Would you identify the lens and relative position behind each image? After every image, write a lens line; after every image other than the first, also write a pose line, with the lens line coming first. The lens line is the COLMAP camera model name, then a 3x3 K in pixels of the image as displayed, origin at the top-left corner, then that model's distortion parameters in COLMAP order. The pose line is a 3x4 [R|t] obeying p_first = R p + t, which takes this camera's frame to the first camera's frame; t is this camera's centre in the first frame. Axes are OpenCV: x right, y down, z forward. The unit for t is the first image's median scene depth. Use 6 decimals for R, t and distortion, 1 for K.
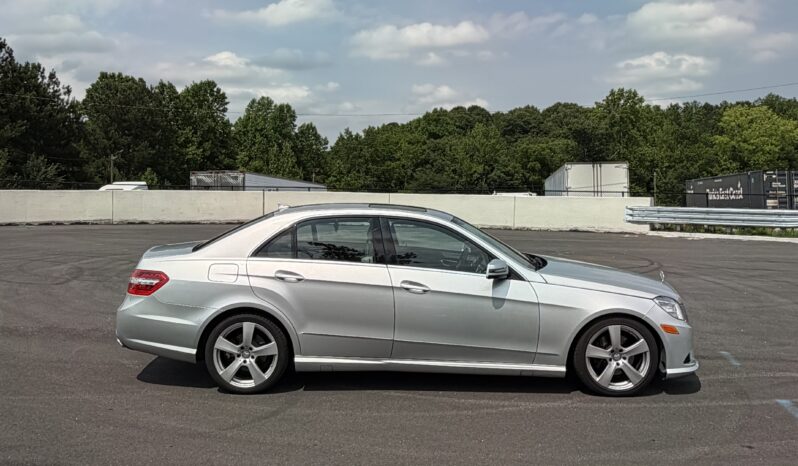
lens RADIAL K [[828.5, 0, 399.0], [0, 828.5, 233.0], [0, 0, 1]] dist [0.008319, -0.011238]
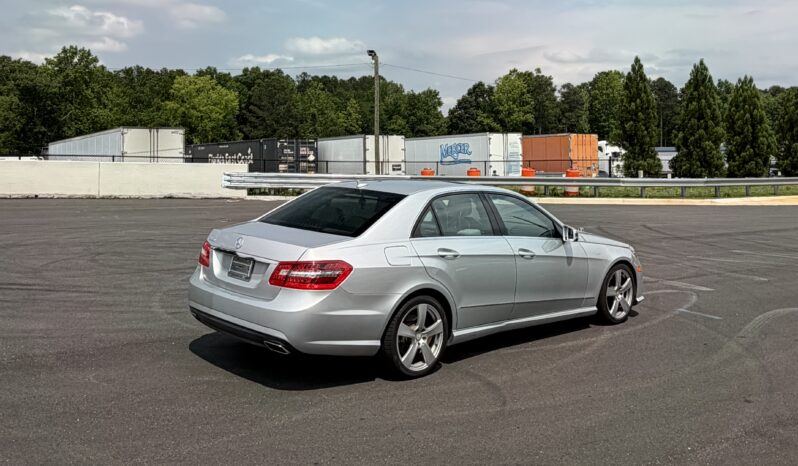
lens RADIAL K [[828.5, 0, 399.0], [0, 828.5, 233.0], [0, 0, 1]] dist [0.008319, -0.011238]
pose [[0.677669, -0.064273, 0.732553, -0.316567], [0.028619, 0.997723, 0.061064, -0.012589], [-0.734810, -0.020416, 0.677966, 0.124102]]
